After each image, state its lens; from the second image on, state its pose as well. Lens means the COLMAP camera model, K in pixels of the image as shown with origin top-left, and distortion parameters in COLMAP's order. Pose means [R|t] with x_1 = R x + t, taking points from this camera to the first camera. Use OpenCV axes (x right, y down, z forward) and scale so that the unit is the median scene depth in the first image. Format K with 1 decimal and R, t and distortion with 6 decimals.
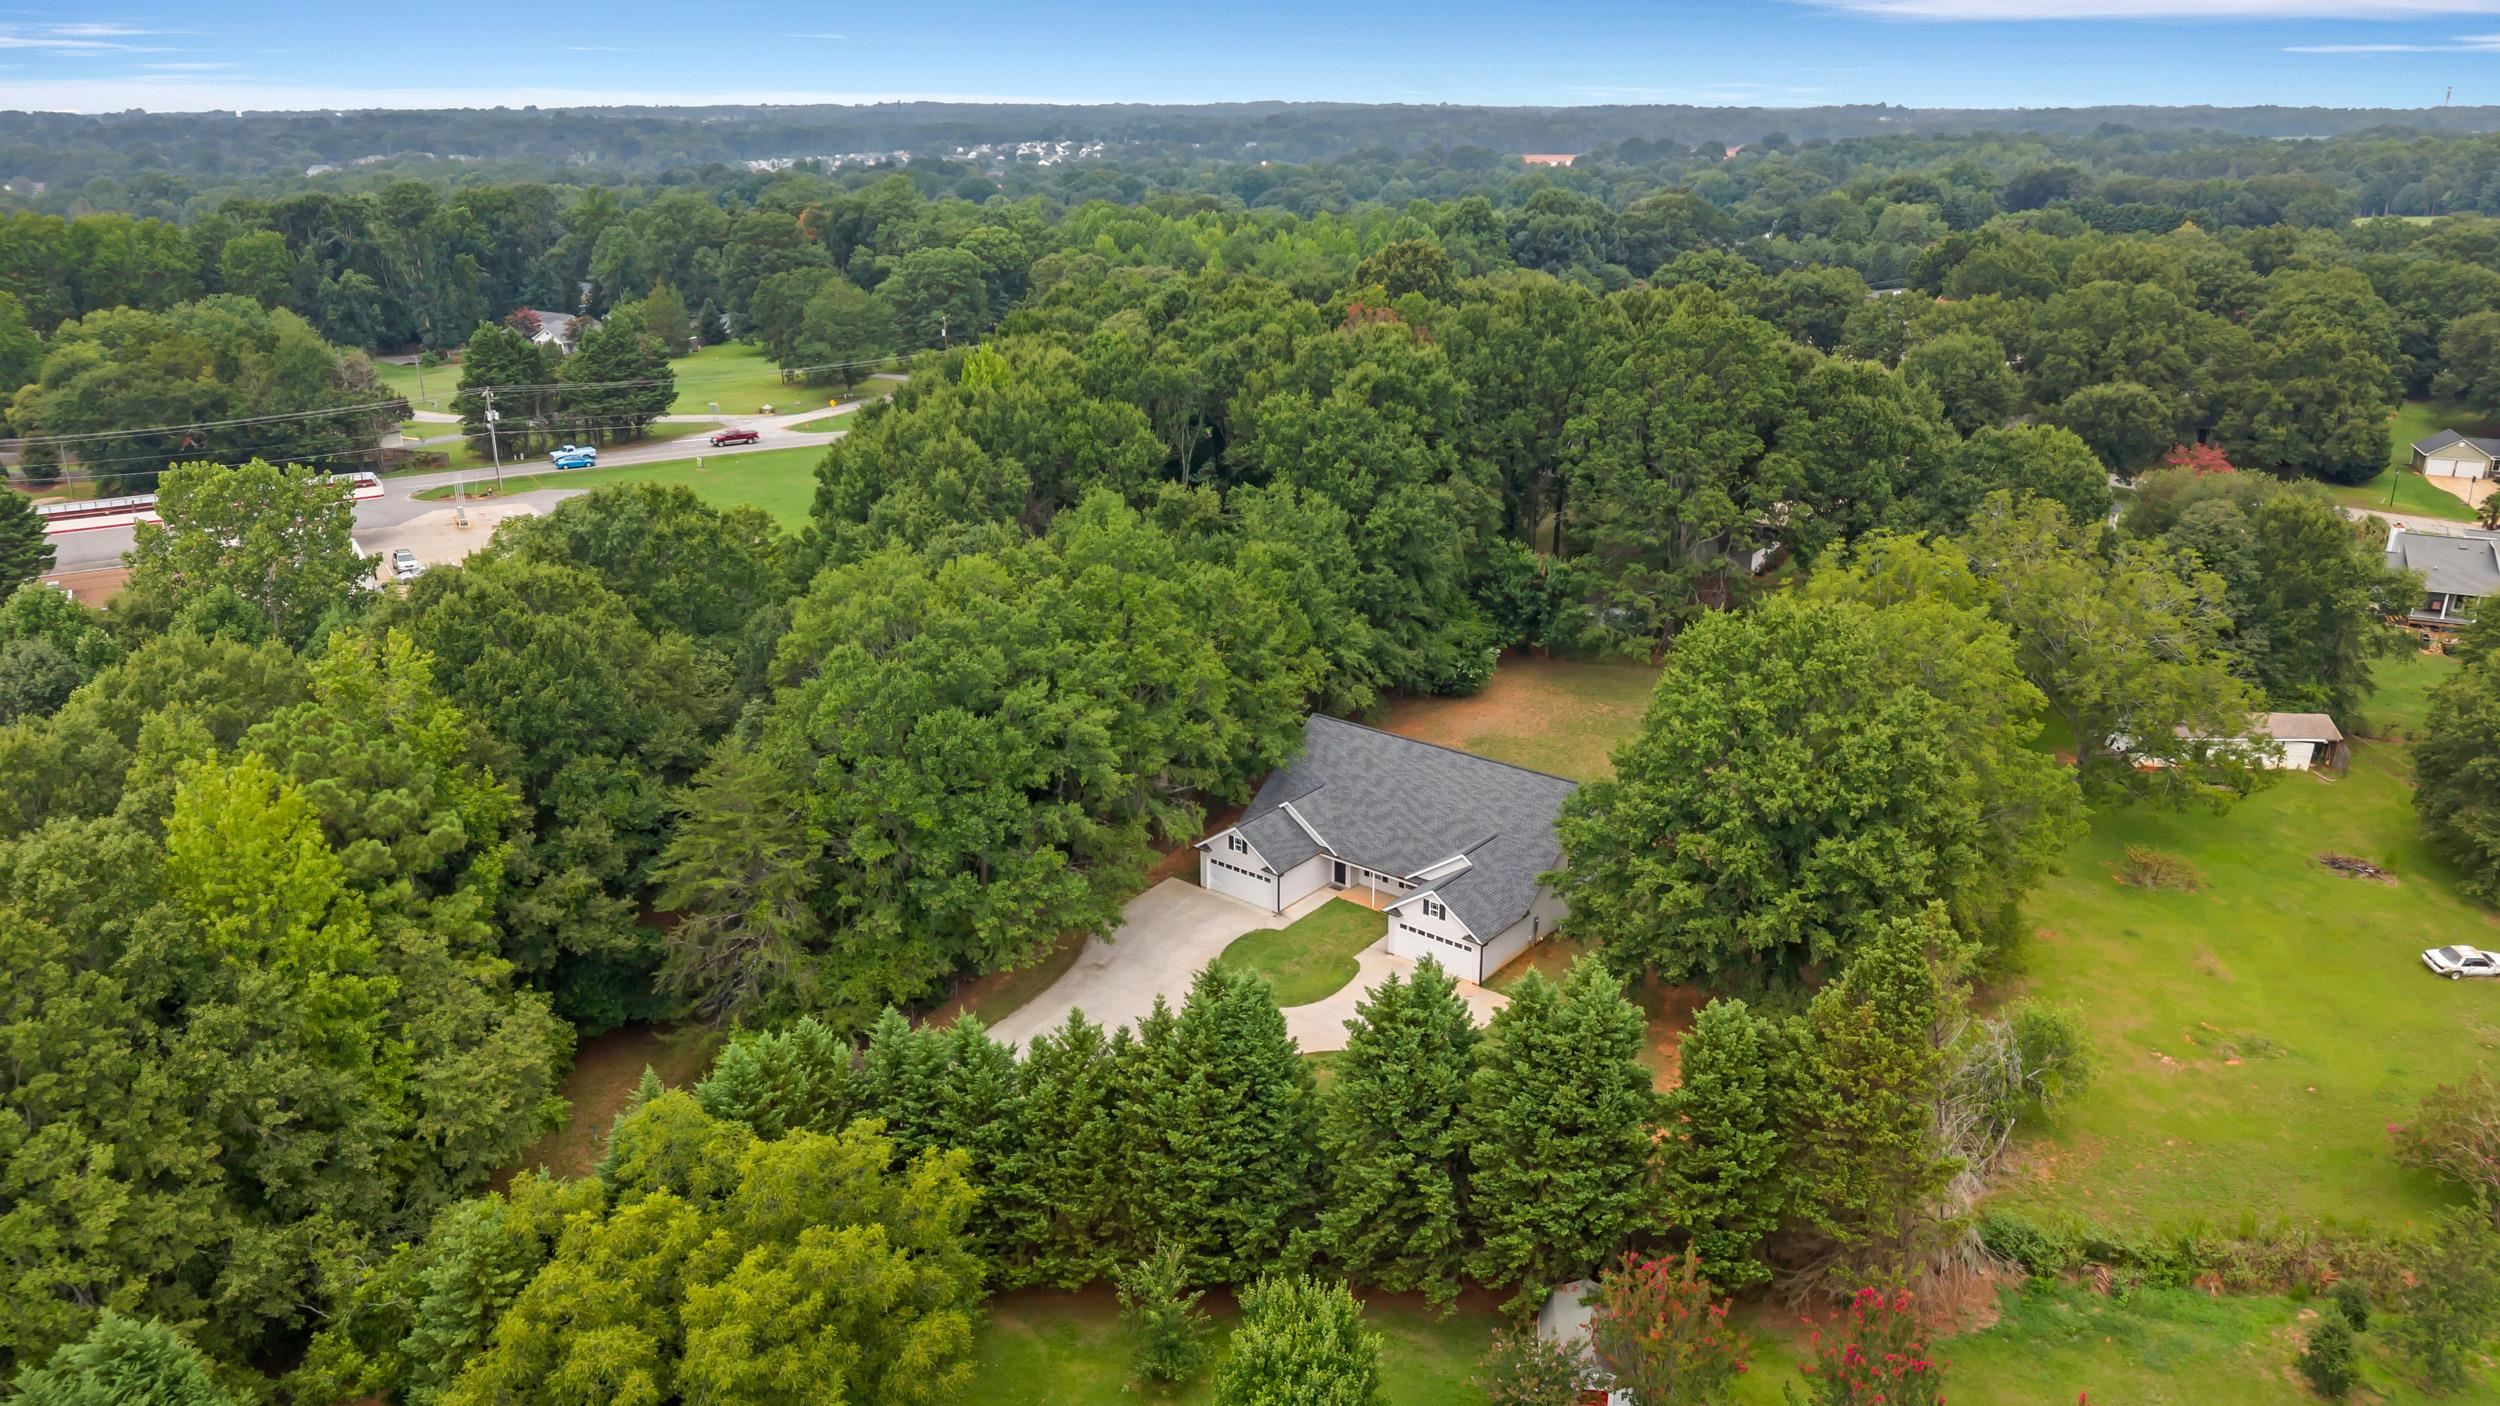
lens RADIAL K [[1732.2, 0, 1250.0], [0, 1732.2, 703.0], [0, 0, 1]] dist [0.079461, -0.136224]
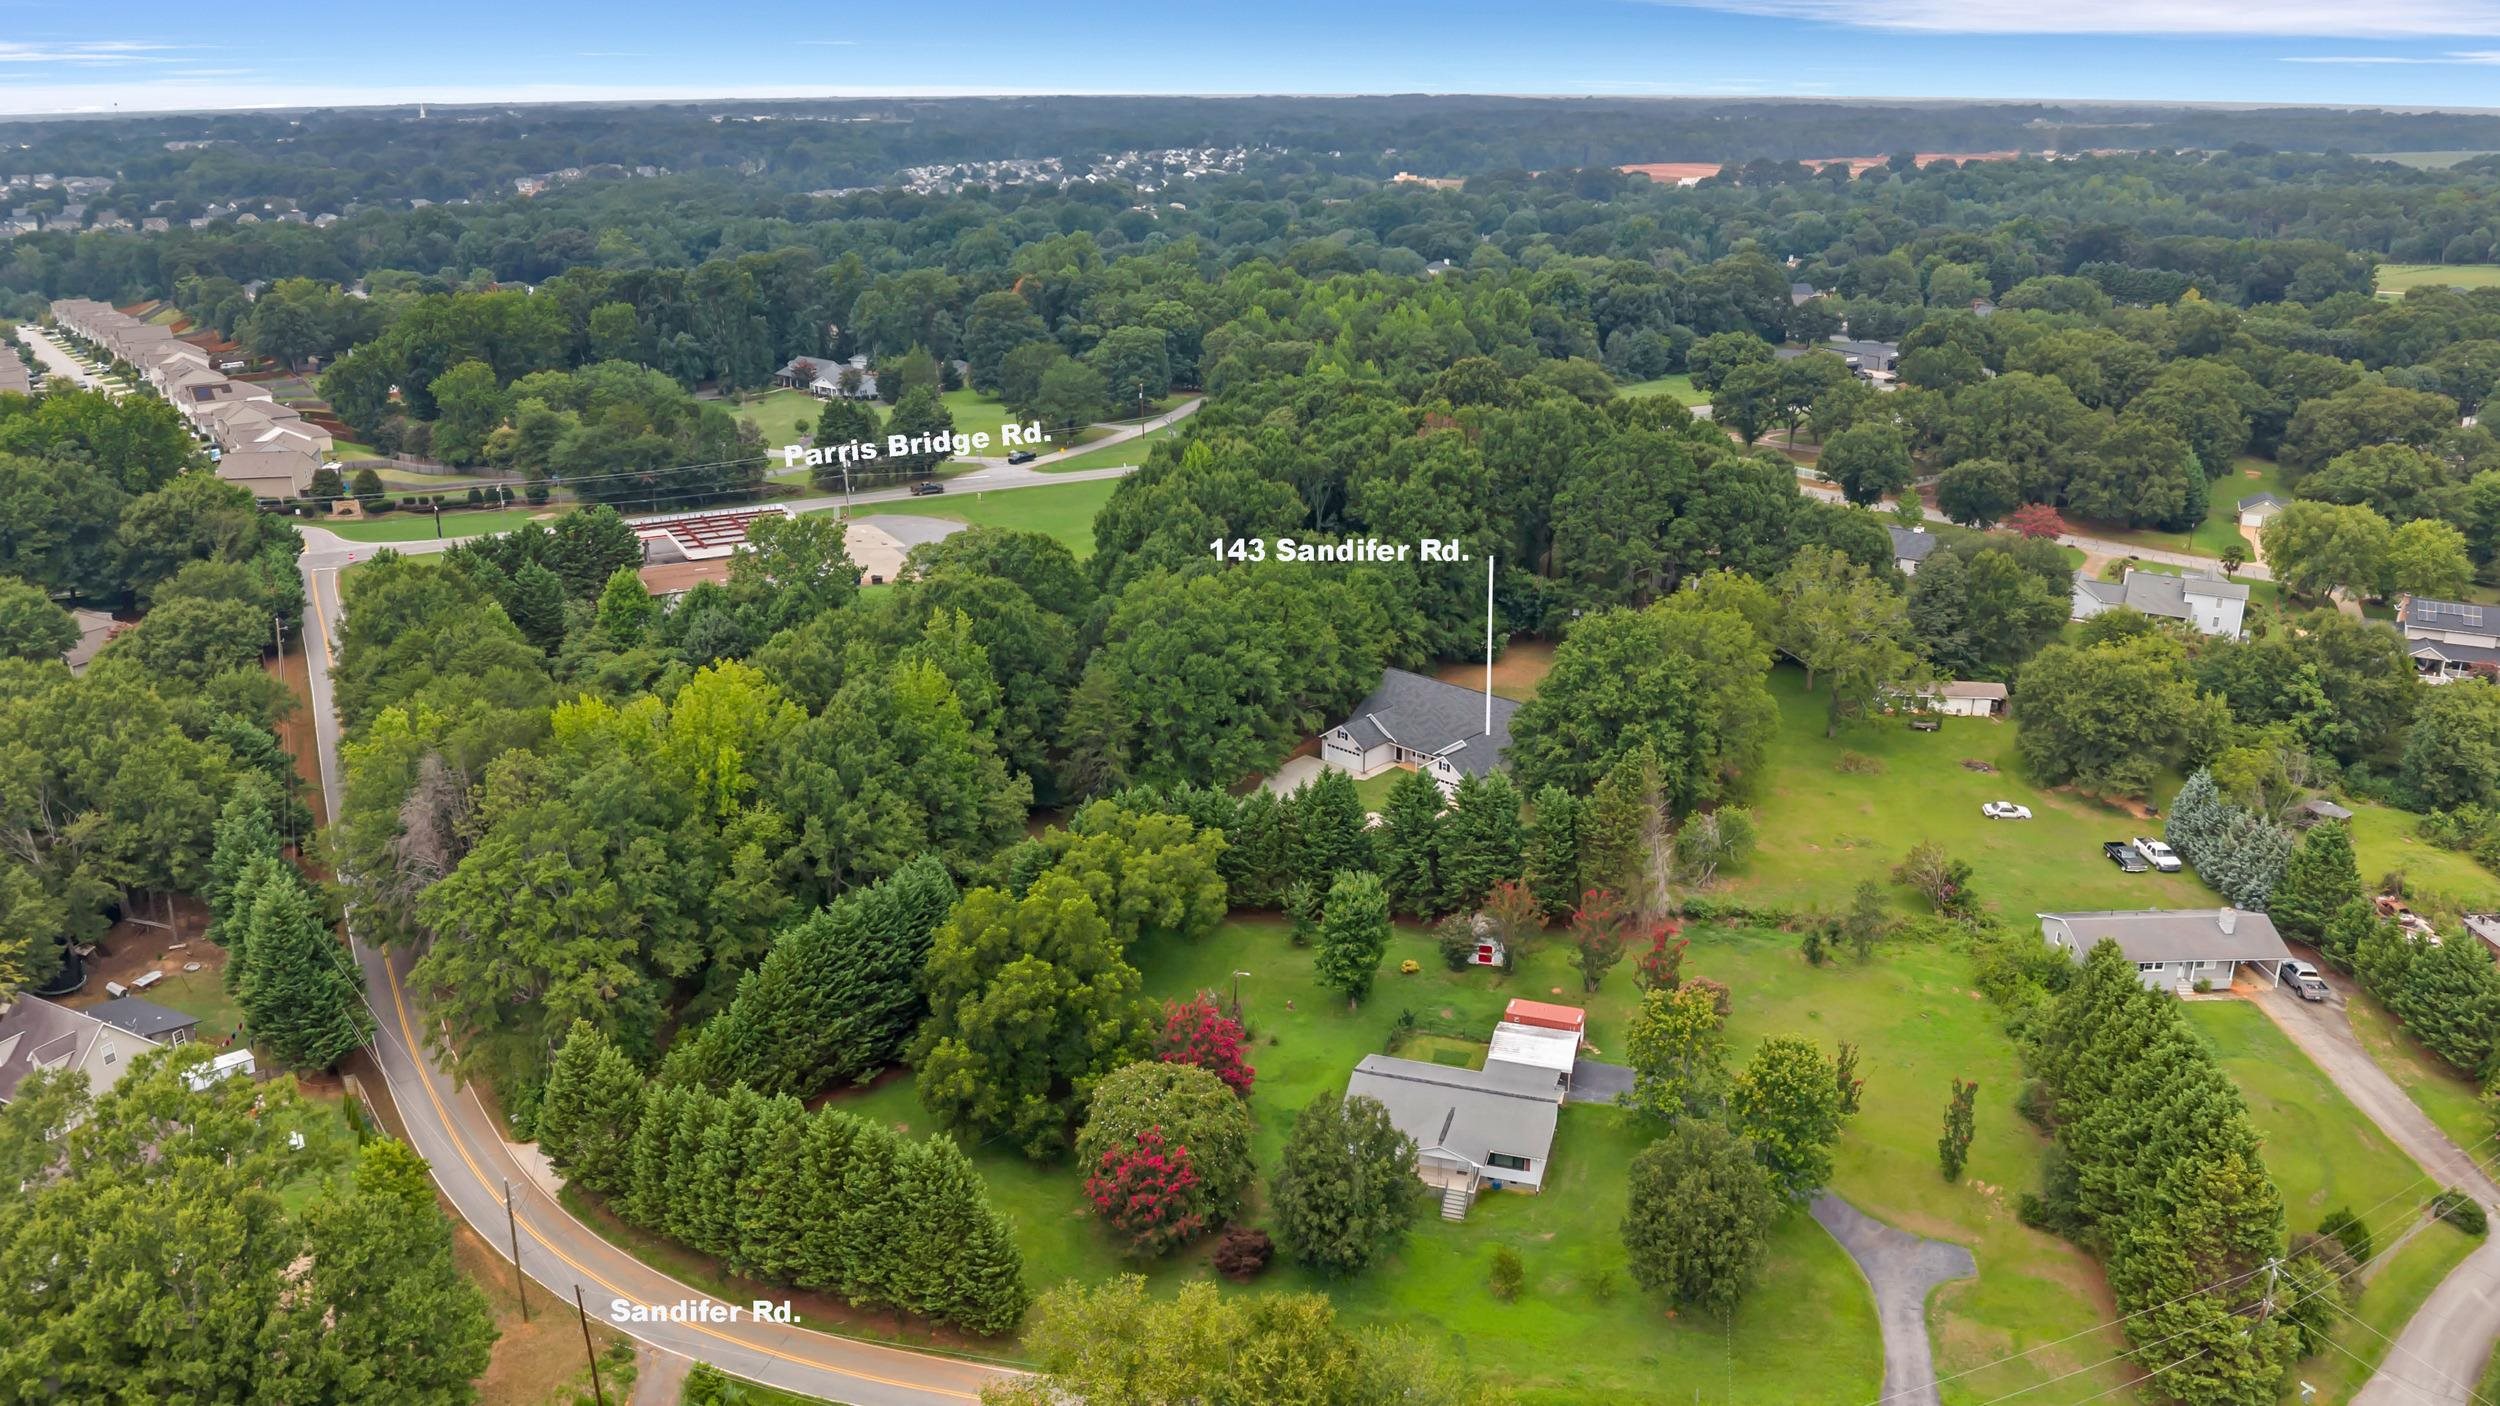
lens RADIAL K [[1732.2, 0, 1250.0], [0, 1732.2, 703.0], [0, 0, 1]] dist [0.079461, -0.136224]
pose [[0.997043, 0.024556, -0.072822, 0.027335], [-0.024416, 0.999698, 0.002813, 0.044163], [0.072869, -0.001027, 0.997341, -0.822931]]
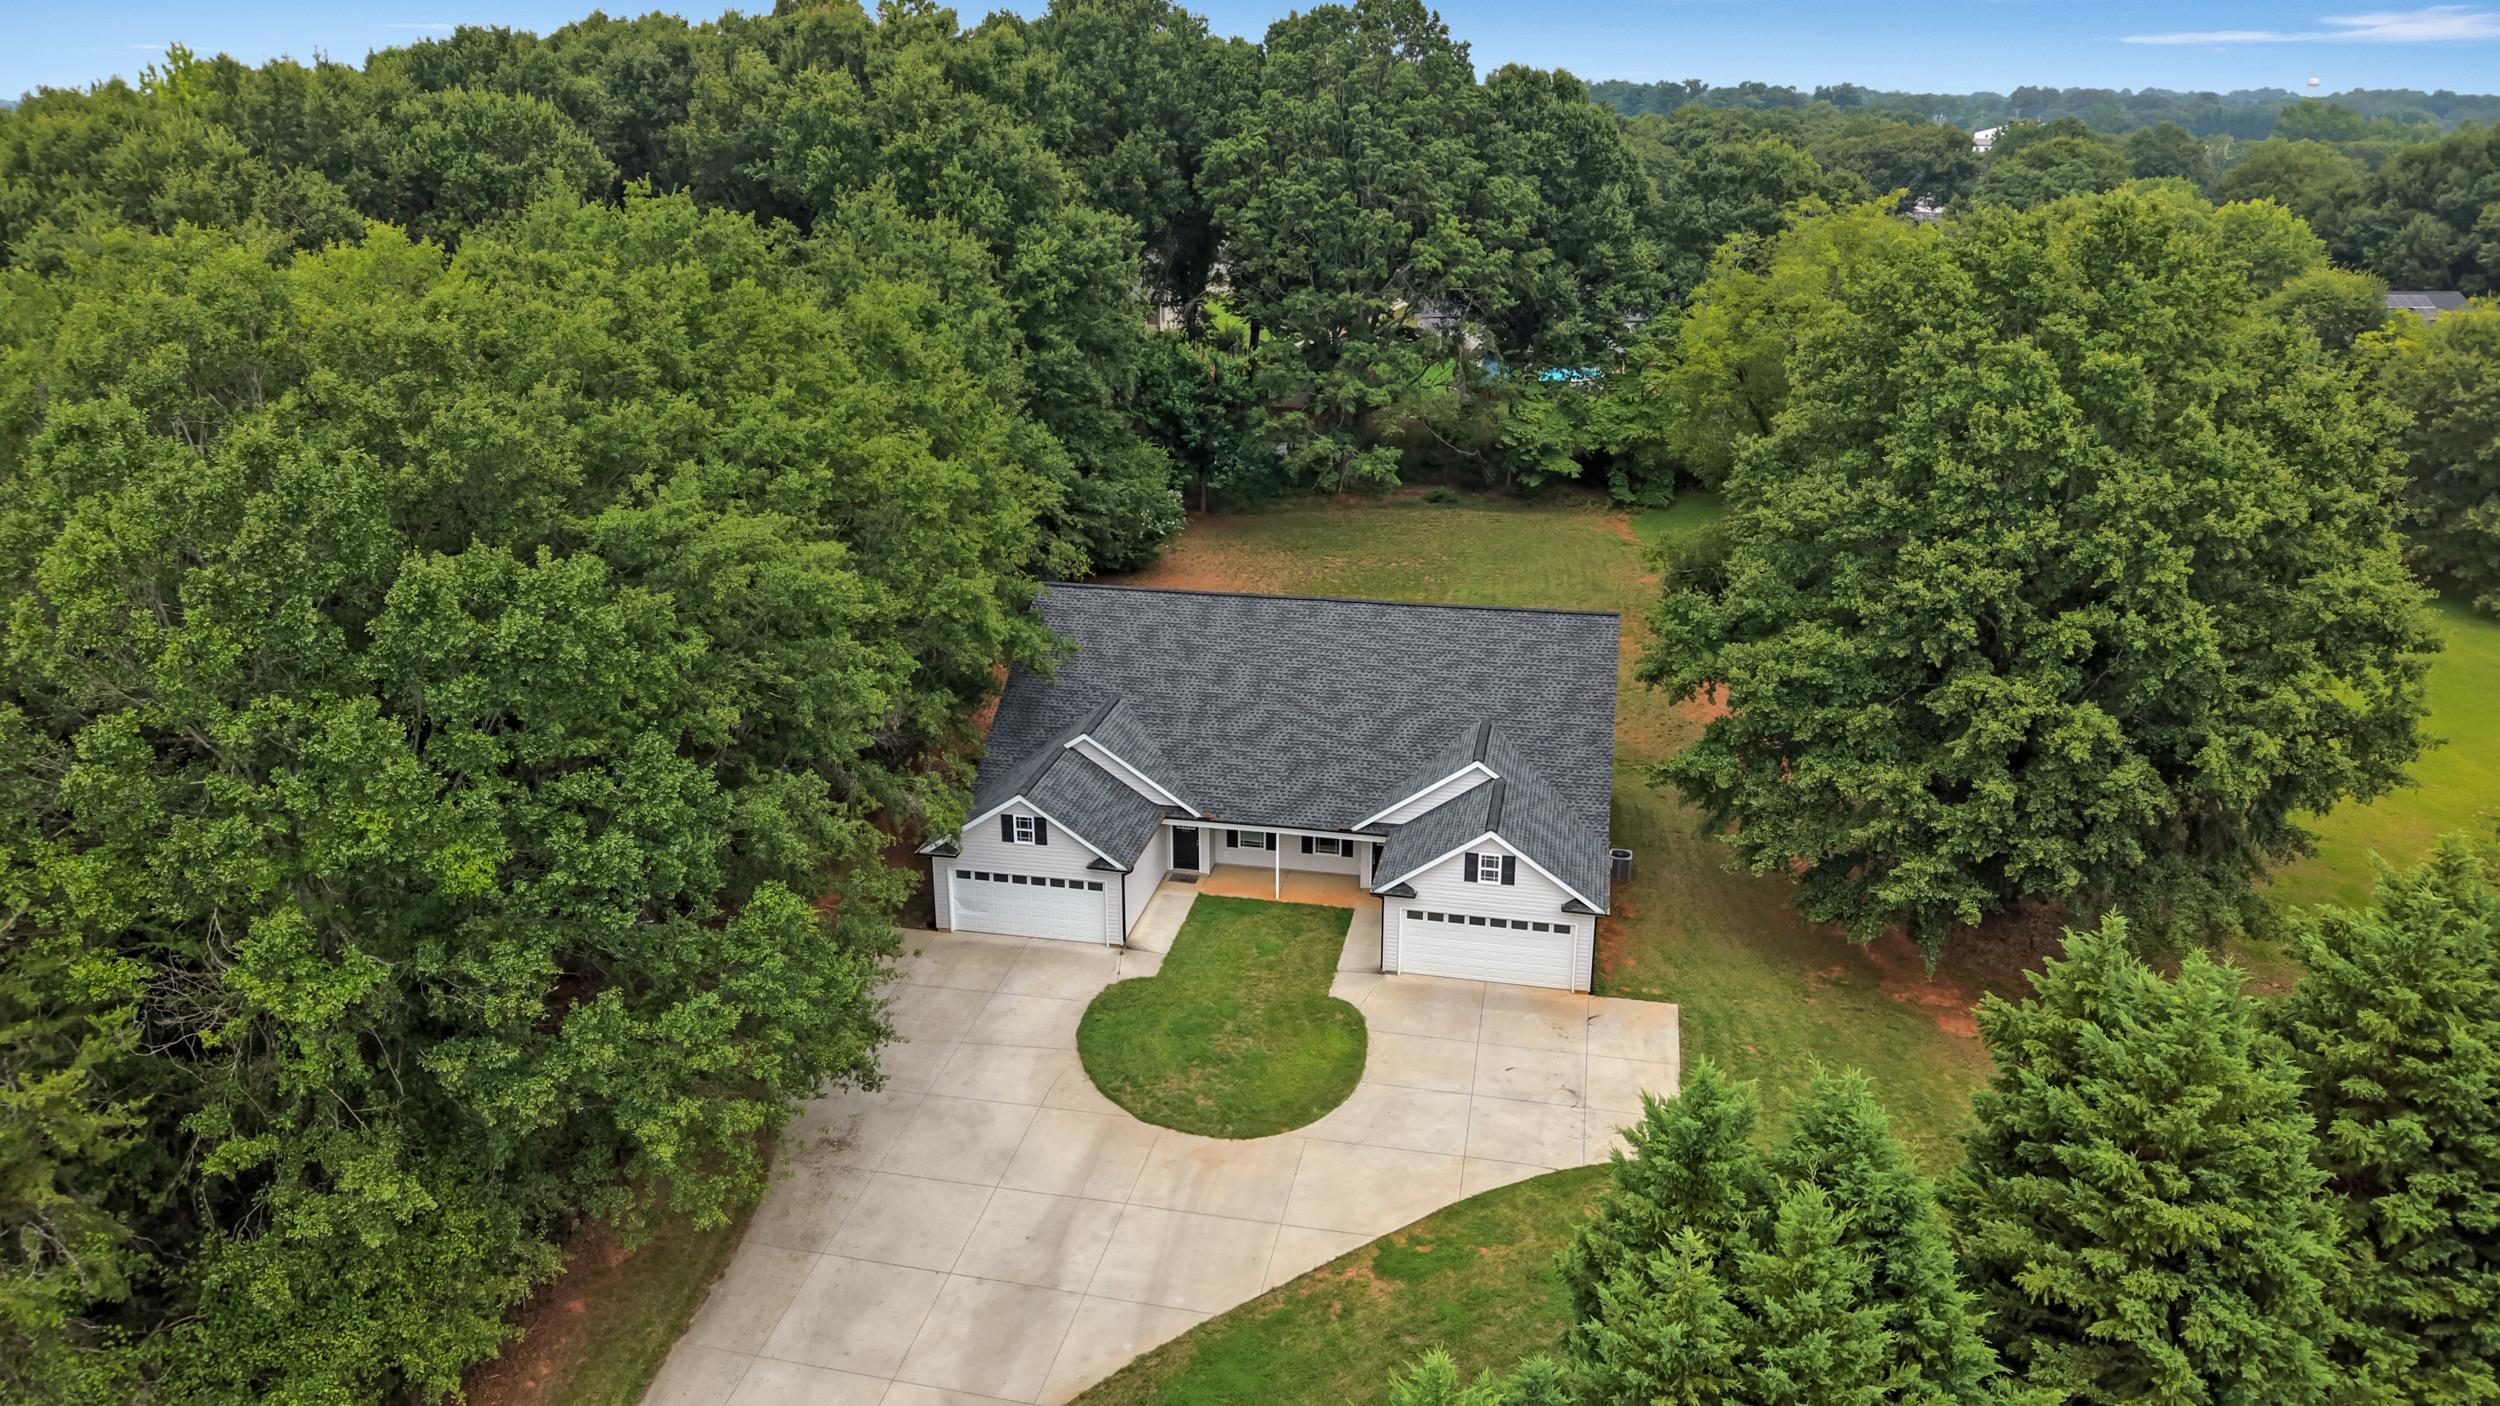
lens RADIAL K [[1732.2, 0, 1250.0], [0, 1732.2, 703.0], [0, 0, 1]] dist [0.079461, -0.136224]
pose [[0.894580, -0.148613, 0.421474, -0.151881], [0.148429, 0.988357, 0.033456, 0.037829], [-0.421538, 0.032630, 0.906223, 0.502951]]
